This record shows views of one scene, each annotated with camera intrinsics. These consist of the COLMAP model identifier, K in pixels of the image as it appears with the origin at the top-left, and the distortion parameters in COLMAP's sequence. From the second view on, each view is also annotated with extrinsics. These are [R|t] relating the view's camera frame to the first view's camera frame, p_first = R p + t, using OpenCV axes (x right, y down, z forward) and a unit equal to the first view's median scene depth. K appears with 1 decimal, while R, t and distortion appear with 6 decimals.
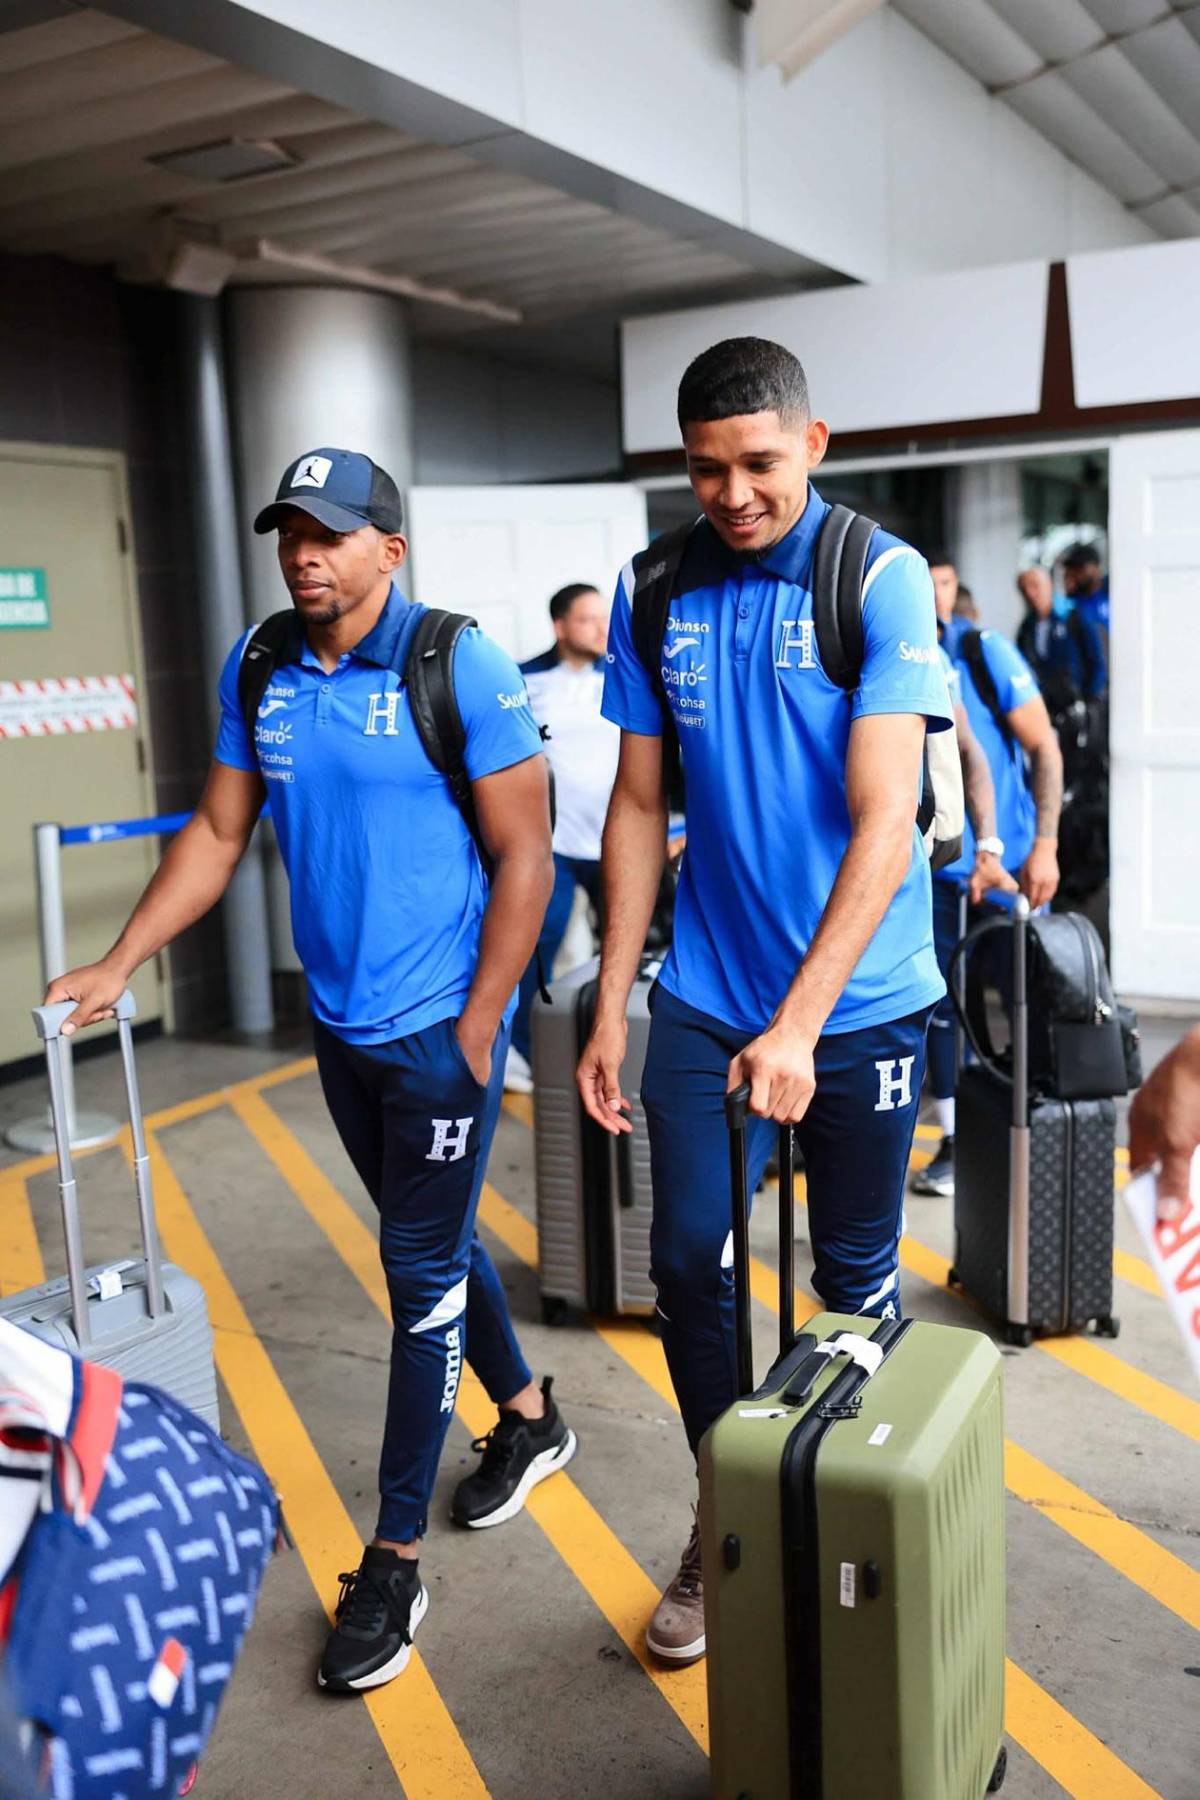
lens RADIAL K [[1658.5, 0, 600.0], [0, 1658.5, 900.0], [0, 0, 1]] dist [0.000821, 0.010588]
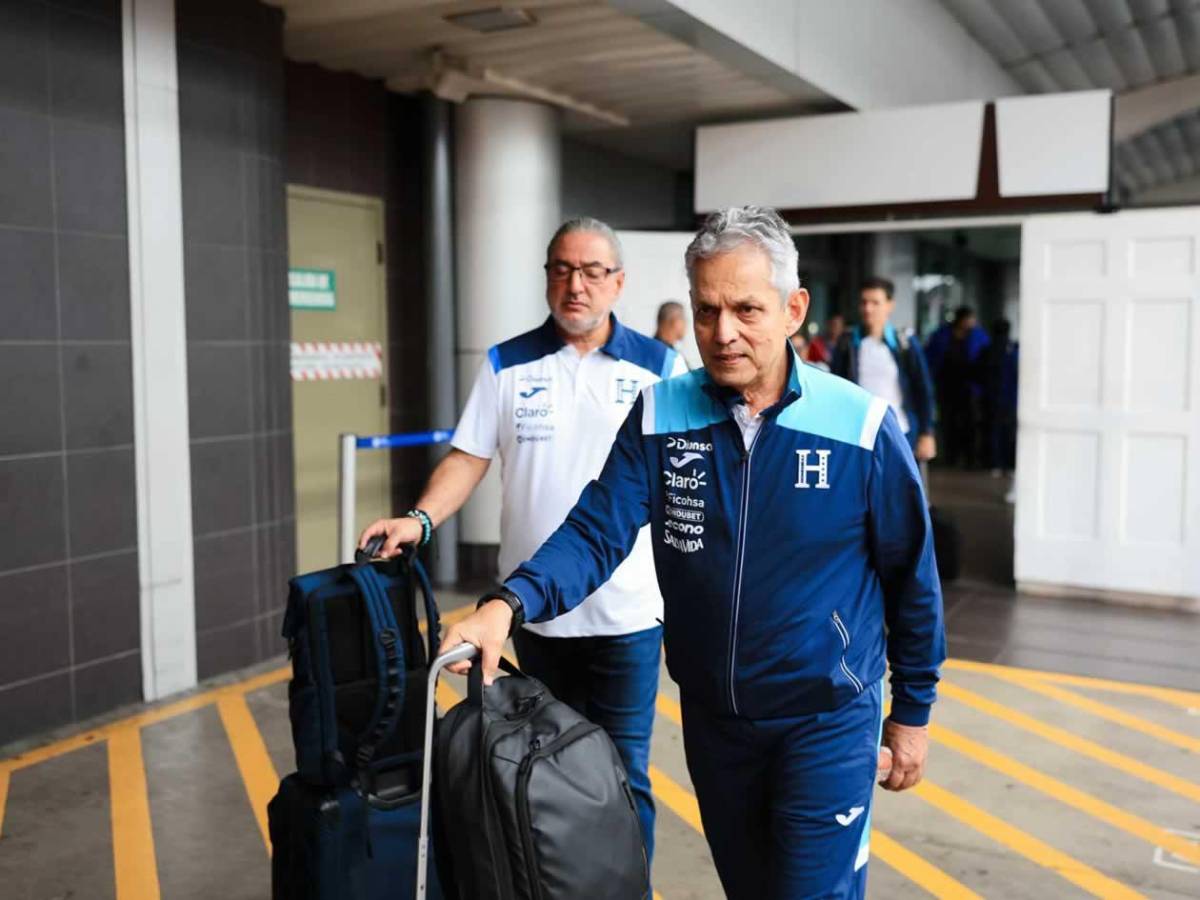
lens RADIAL K [[1158.1, 0, 600.0], [0, 1158.1, 450.0], [0, 0, 1]] dist [0.001925, 0.002483]
pose [[0.999166, 0.040269, 0.006695, -0.085357], [-0.039785, 0.997333, -0.061194, 0.020080], [-0.009141, 0.060876, 0.998103, -0.059529]]
